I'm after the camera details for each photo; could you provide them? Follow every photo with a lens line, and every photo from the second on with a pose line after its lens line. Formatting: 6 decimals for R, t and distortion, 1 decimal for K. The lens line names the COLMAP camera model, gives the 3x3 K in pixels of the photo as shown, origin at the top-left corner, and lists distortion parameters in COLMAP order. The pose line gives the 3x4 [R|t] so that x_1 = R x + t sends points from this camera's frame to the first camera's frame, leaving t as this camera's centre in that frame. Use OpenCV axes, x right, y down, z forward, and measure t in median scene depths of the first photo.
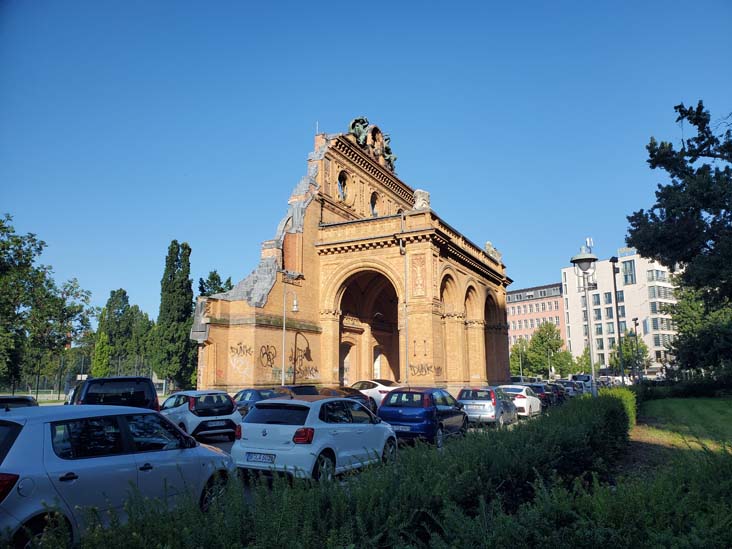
lens RADIAL K [[570.8, 0, 383.0], [0, 570.8, 281.5], [0, 0, 1]] dist [0.055411, -0.070134]
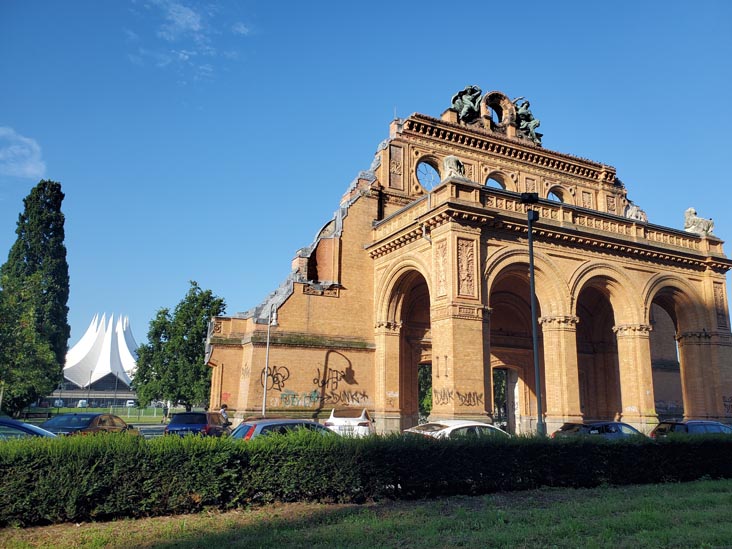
lens RADIAL K [[570.8, 0, 374.0], [0, 570.8, 284.8], [0, 0, 1]] dist [0.055411, -0.070134]
pose [[0.786320, -0.102045, -0.609333, 0.430247], [0.080028, 0.994779, -0.063322, 0.048762], [0.612614, 0.001028, 0.790382, 0.347257]]
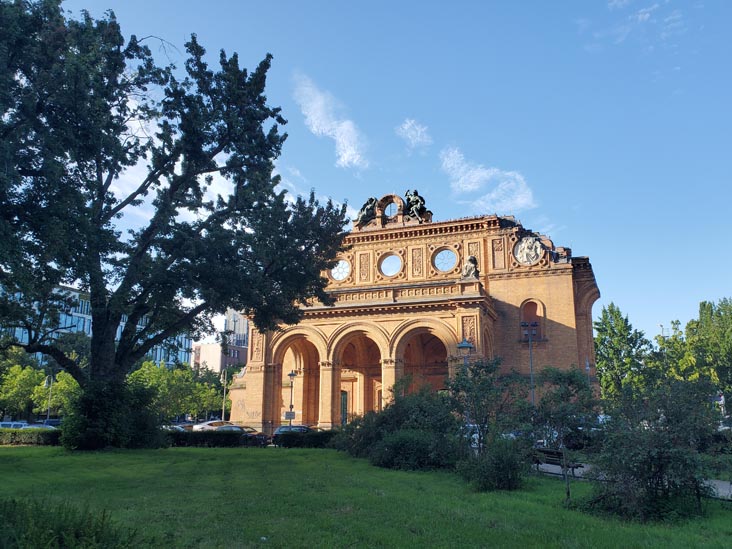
lens RADIAL K [[570.8, 0, 377.0], [0, 570.8, 279.1], [0, 0, 1]] dist [0.055411, -0.070134]
pose [[0.088943, -0.216404, -0.972244, 1.455106], [0.175557, 0.964237, -0.198562, 0.159828], [0.980443, -0.153024, 0.123753, 1.096530]]
